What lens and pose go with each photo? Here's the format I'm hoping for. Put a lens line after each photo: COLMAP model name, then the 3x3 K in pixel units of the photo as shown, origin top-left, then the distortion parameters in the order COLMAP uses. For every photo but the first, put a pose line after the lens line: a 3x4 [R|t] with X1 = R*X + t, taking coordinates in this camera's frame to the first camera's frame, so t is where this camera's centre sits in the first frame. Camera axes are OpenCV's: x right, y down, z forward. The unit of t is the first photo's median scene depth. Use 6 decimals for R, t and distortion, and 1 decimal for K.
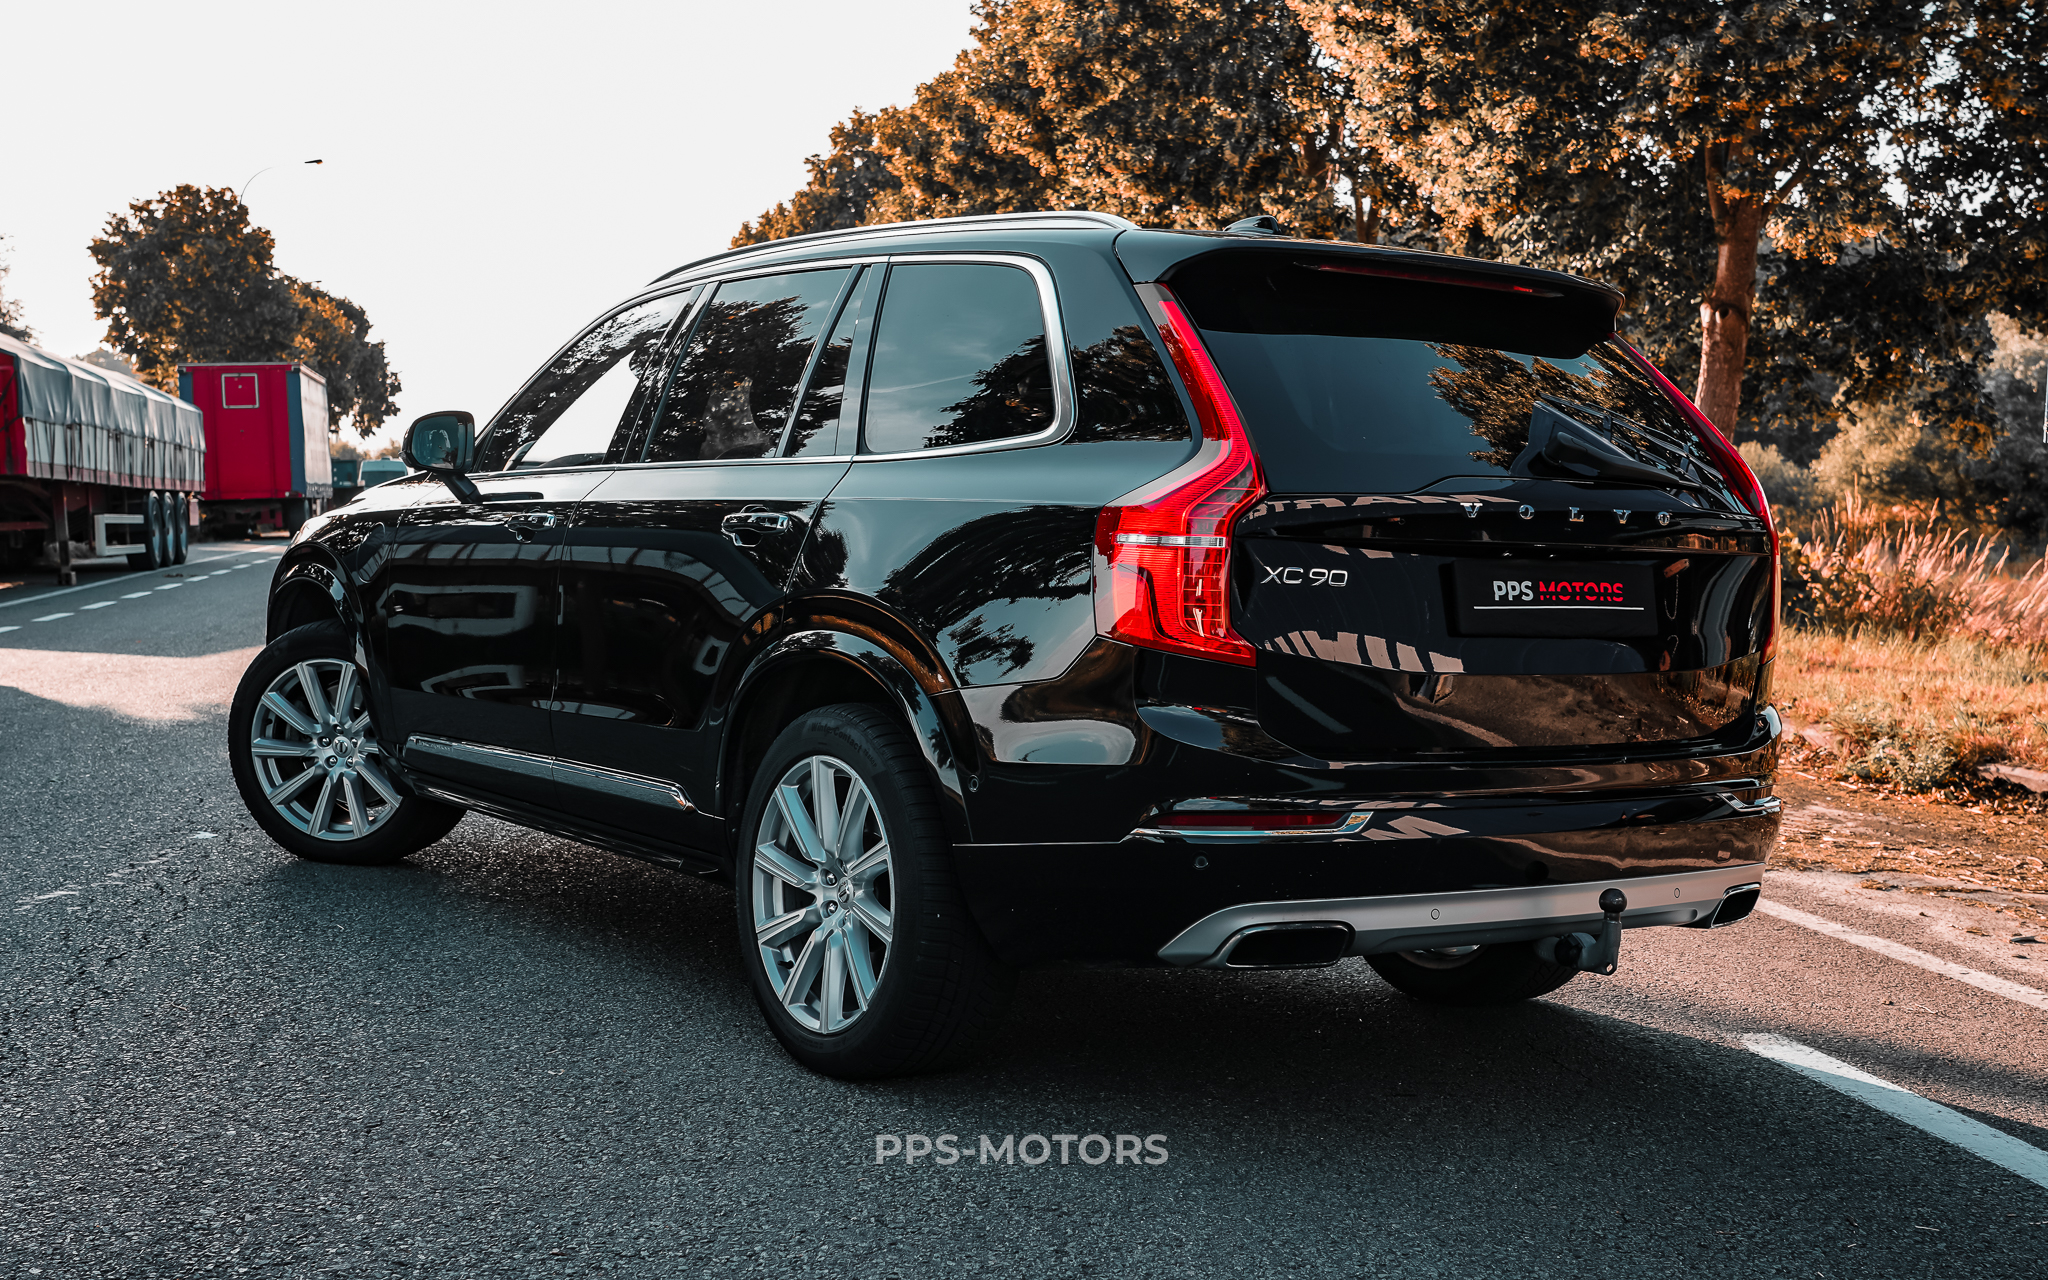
lens RADIAL K [[2413.8, 0, 1021.2], [0, 2413.8, 633.7], [0, 0, 1]] dist [-0.106929, 0.000000]
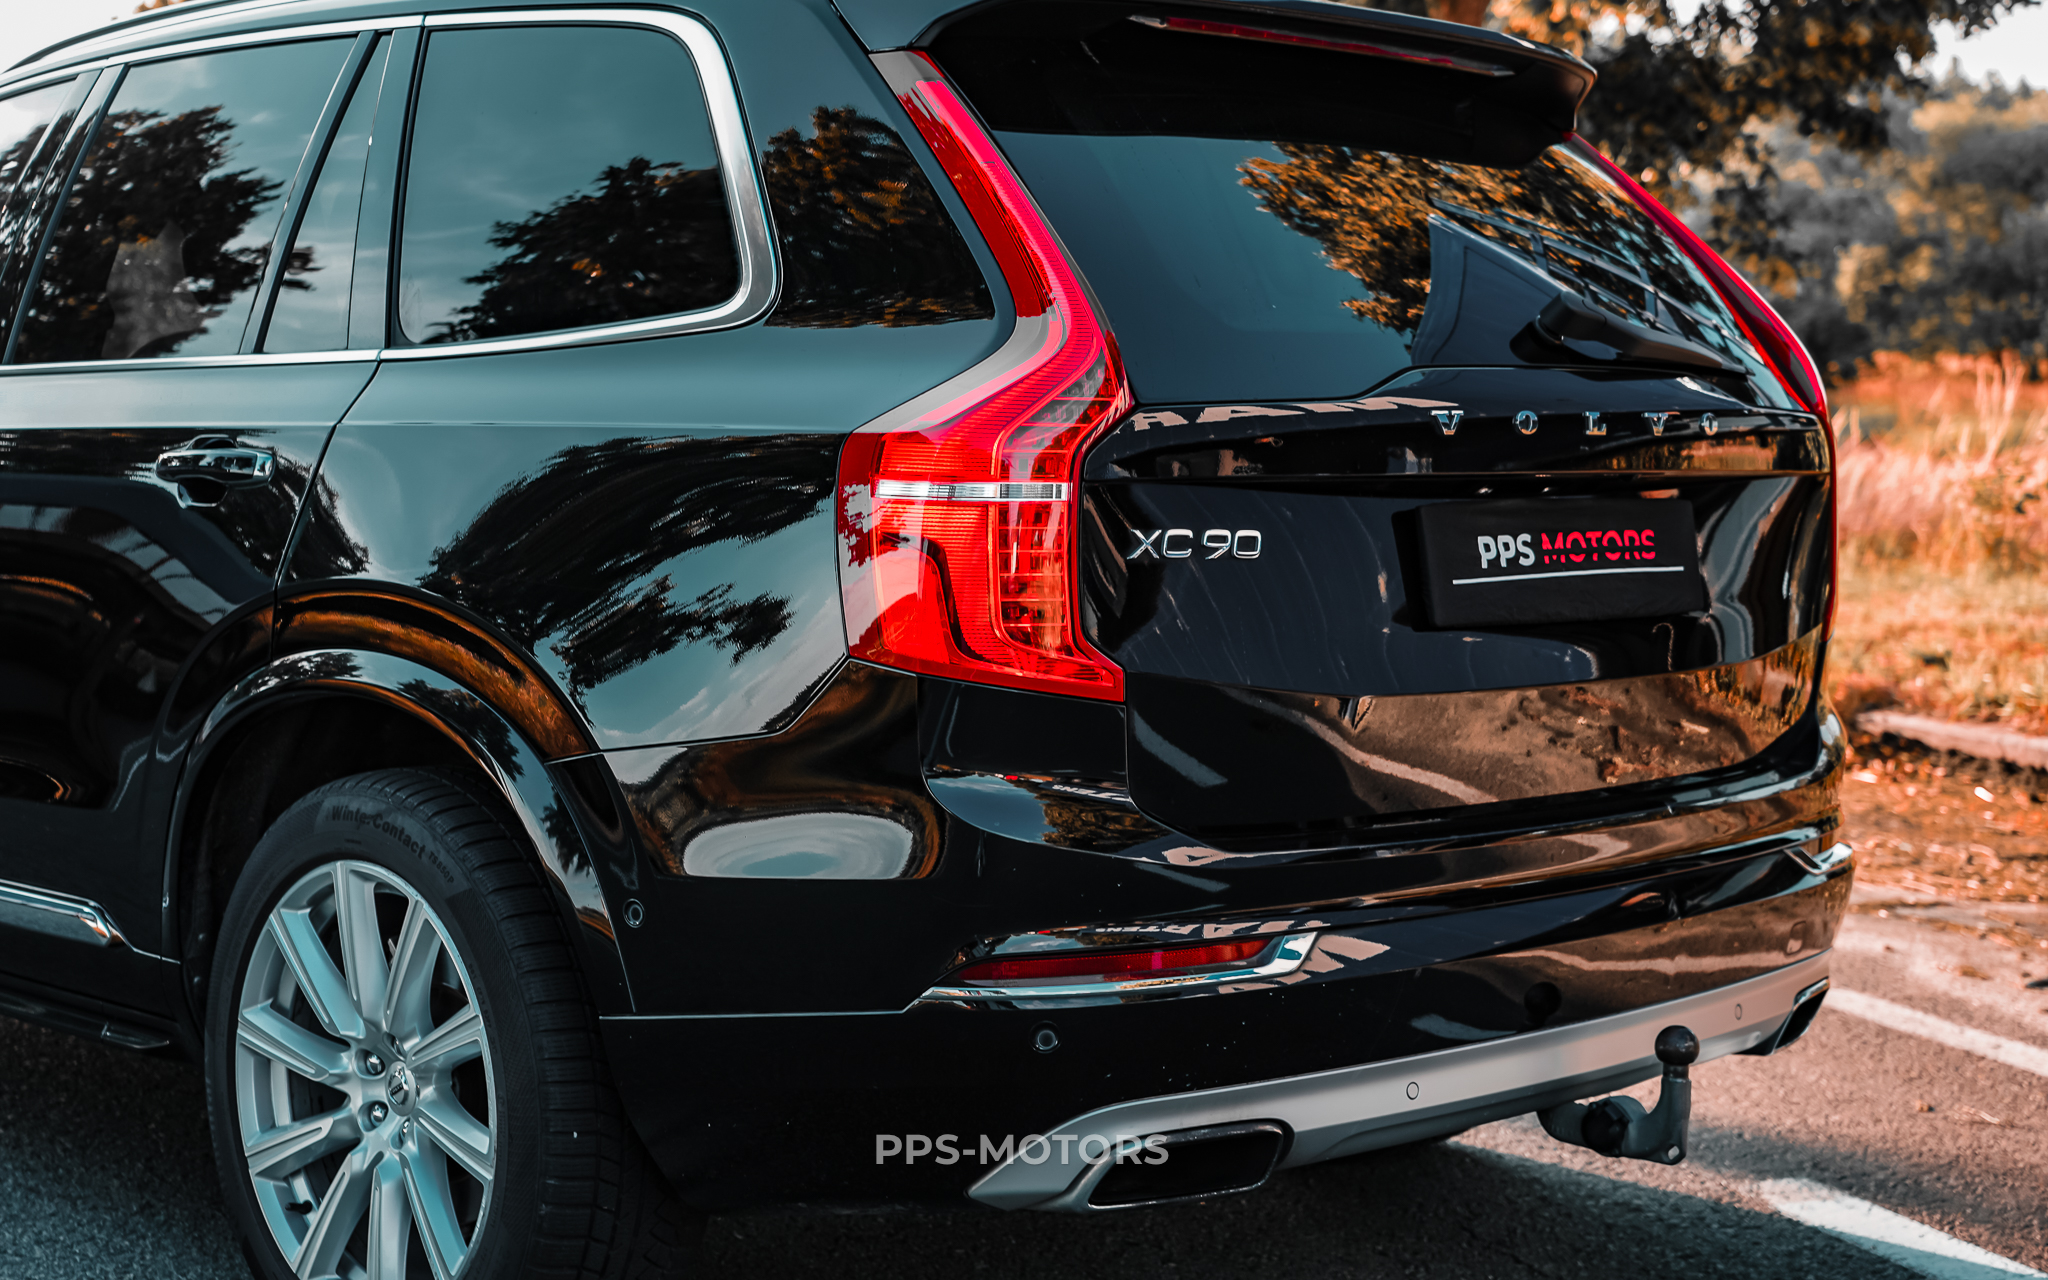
lens RADIAL K [[2974.0, 0, 1028.1], [0, 2974.0, 626.7], [0, 0, 1]] dist [-0.007360, 0.000000]
pose [[0.983394, -0.038273, 0.177403, -0.046531], [0.033015, 0.998926, 0.032498, -0.025064], [-0.178456, -0.026102, 0.983602, 0.252904]]
